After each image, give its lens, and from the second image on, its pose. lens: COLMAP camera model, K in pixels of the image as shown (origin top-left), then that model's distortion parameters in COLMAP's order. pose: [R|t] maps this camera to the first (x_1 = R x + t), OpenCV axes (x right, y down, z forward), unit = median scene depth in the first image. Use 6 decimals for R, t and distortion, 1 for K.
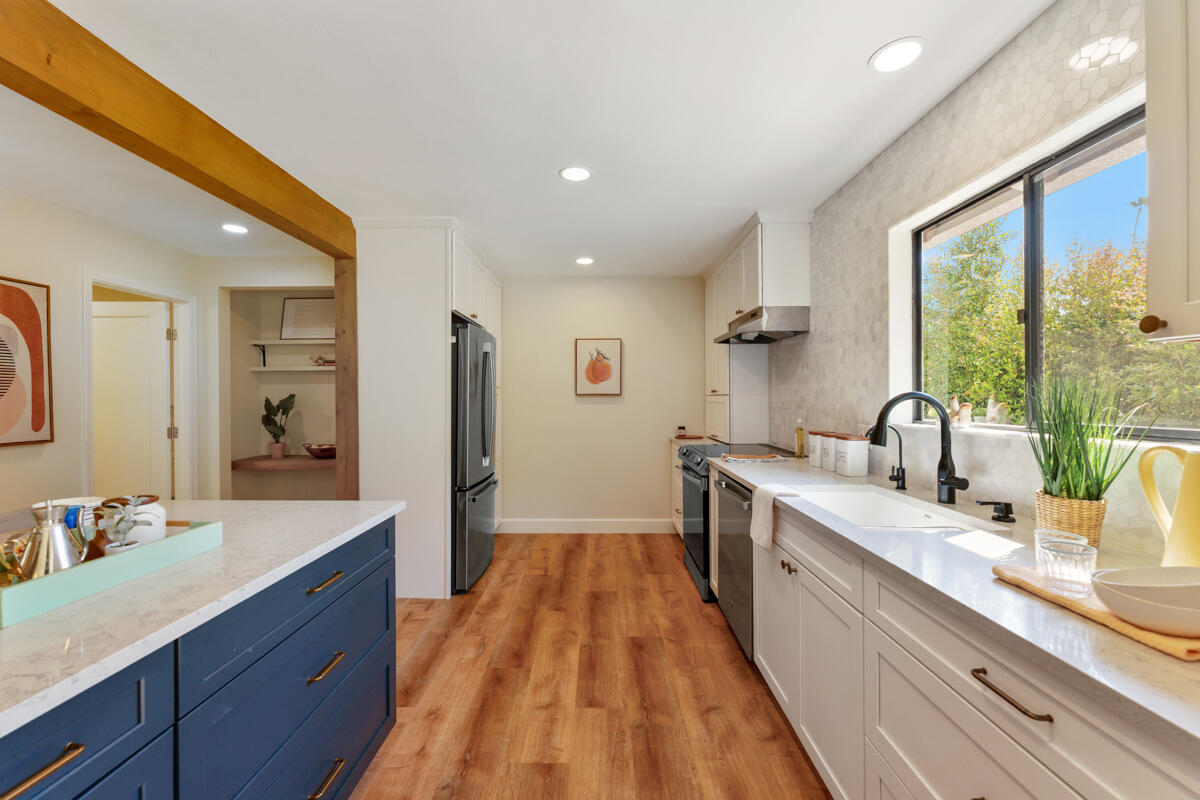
lens RADIAL K [[486.0, 0, 595.3], [0, 486.0, 401.6], [0, 0, 1]] dist [-0.001599, -0.000056]
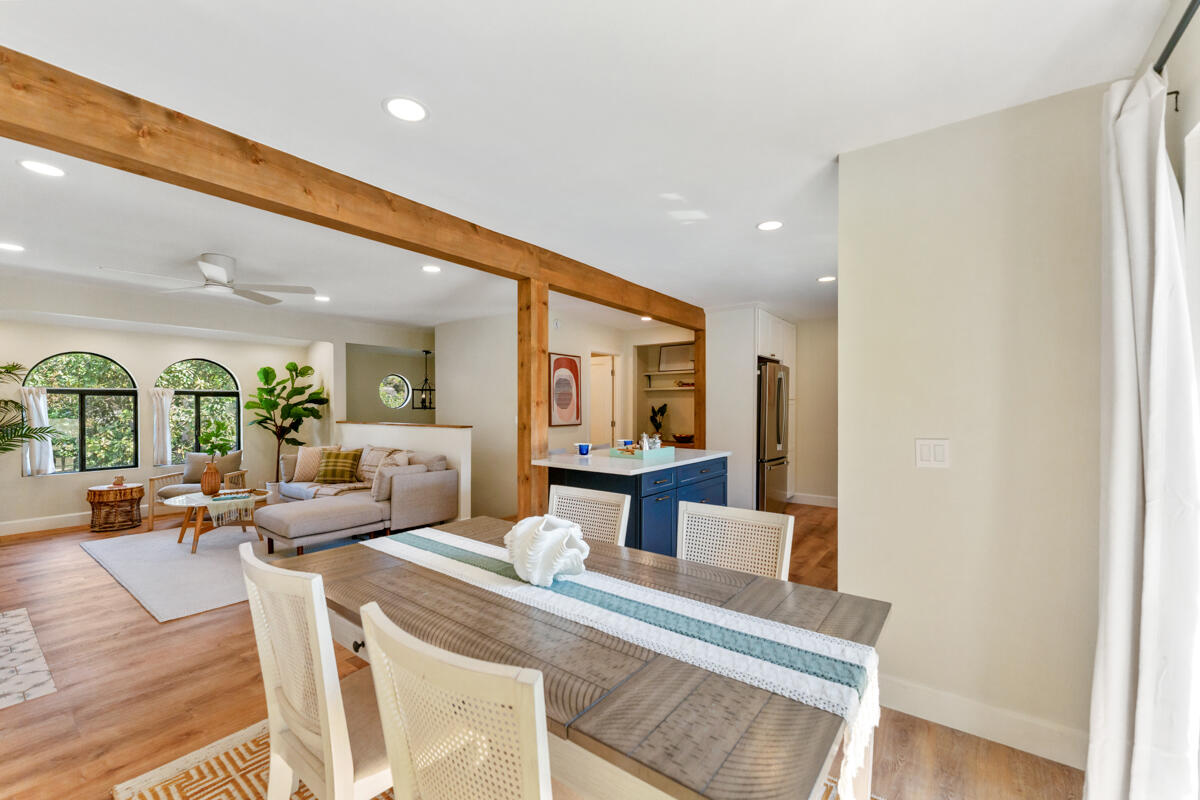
lens RADIAL K [[486.0, 0, 595.0], [0, 486.0, 406.2], [0, 0, 1]] dist [-0.001599, -0.000056]
pose [[0.802327, 0.004774, -0.596866, 0.221148], [-0.009558, 0.999943, -0.004850, 0.003812], [0.596808, 0.009597, 0.802327, -0.589799]]
